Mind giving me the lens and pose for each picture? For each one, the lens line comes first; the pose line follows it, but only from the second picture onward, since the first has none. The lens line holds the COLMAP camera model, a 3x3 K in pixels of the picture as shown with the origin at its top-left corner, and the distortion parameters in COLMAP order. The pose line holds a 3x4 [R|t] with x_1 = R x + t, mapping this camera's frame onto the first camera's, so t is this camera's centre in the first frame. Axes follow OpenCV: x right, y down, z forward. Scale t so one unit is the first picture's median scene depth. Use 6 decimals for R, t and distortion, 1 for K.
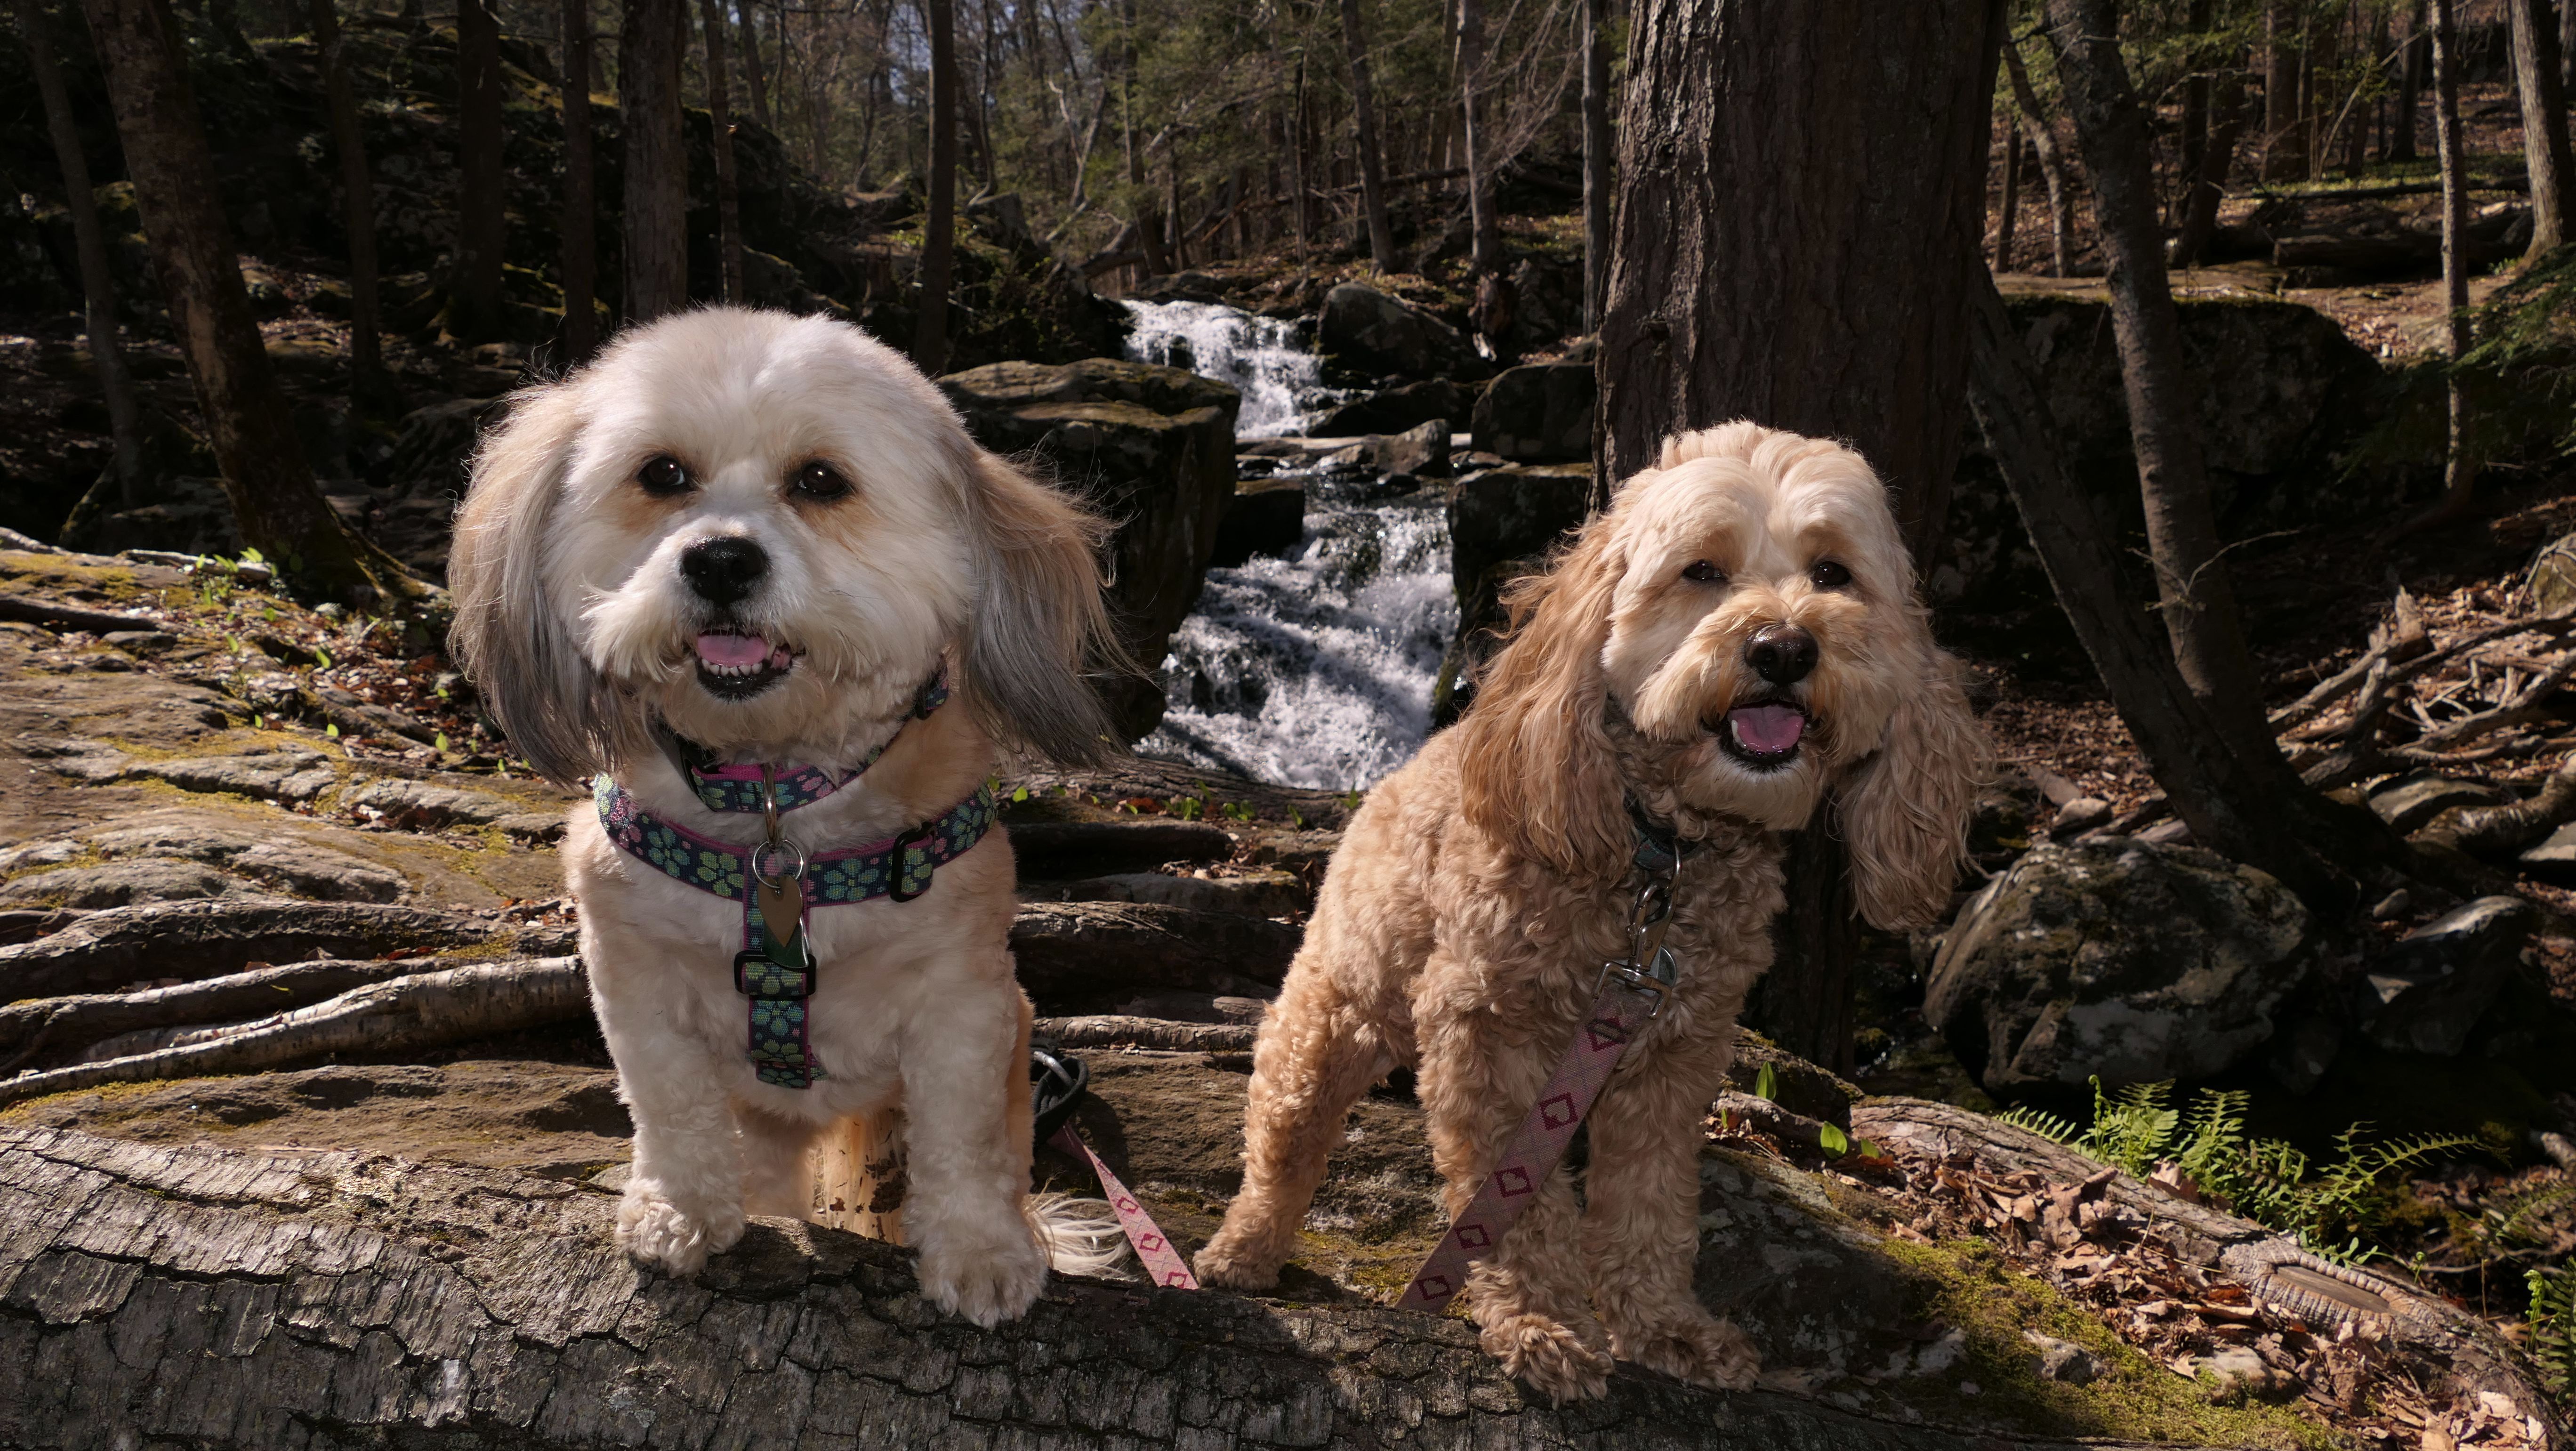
lens RADIAL K [[1907.3, 0, 1287.4], [0, 1907.3, 728.7], [0, 0, 1]] dist [0.010394, 0.003315]
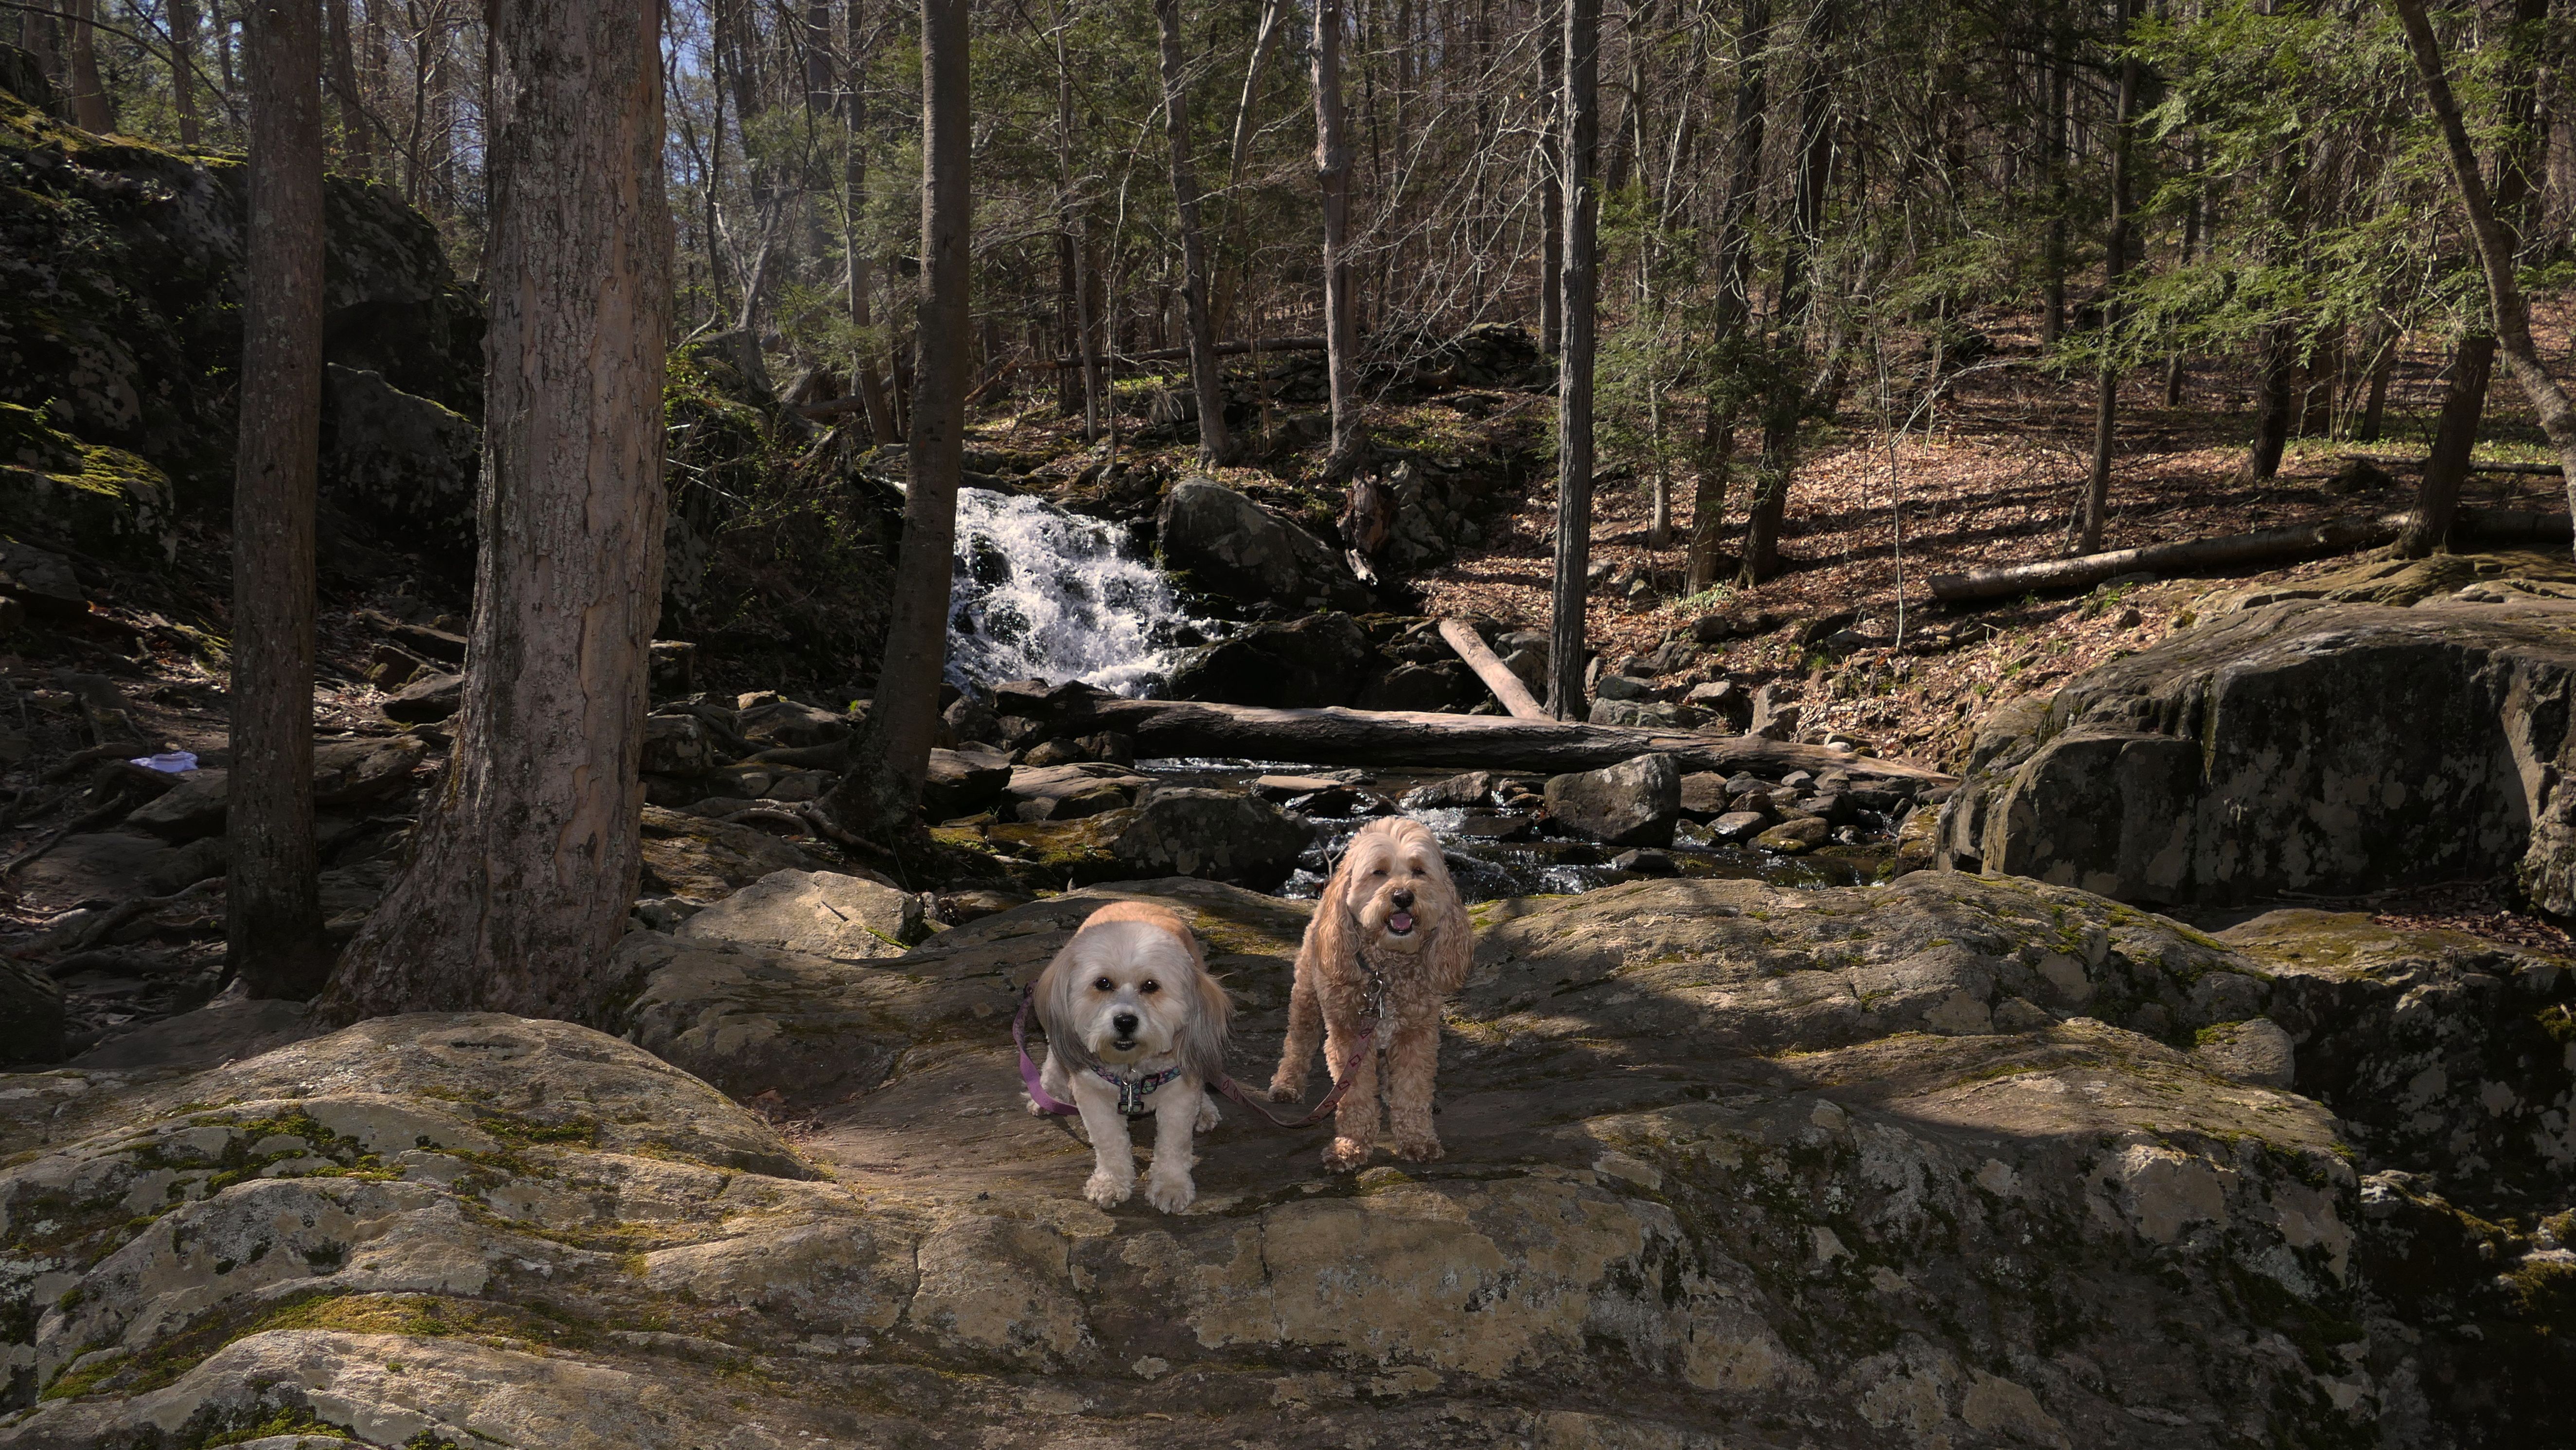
lens RADIAL K [[1907.5, 0, 1292.2], [0, 1907.5, 727.3], [0, 0, 1]] dist [0.010394, 0.003315]
pose [[0.969547, 0.027709, 0.243334, -0.114466], [-0.008428, 0.996765, -0.079924, -0.070714], [-0.244762, 0.075439, 0.966644, 0.249271]]
